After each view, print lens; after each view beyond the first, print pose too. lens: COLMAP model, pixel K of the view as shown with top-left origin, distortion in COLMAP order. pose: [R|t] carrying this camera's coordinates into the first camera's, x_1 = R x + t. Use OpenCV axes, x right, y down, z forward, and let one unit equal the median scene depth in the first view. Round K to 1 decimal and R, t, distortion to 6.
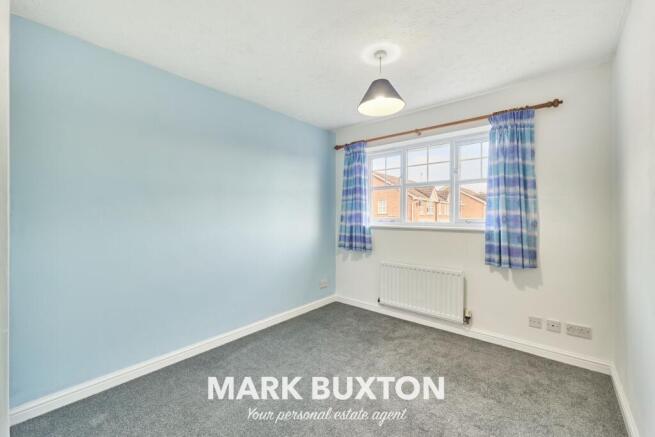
lens RADIAL K [[253.6, 0, 328.6], [0, 253.6, 223.6], [0, 0, 1]] dist [0.000138, 0.000038]
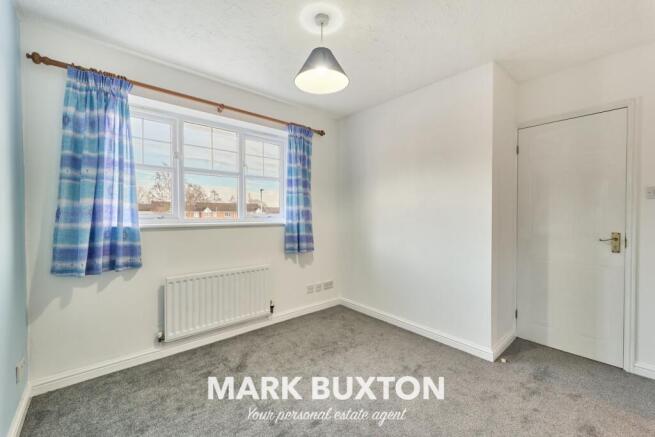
lens RADIAL K [[269.3, 0, 327.5], [0, 269.3, 218.5], [0, 0, 1]] dist [0.000437, 0.000030]
pose [[0.173154, -0.033168, 0.984336, -0.537496], [0.016650, 0.999389, 0.030747, -0.029993], [-0.984754, 0.011065, 0.173600, 0.608284]]
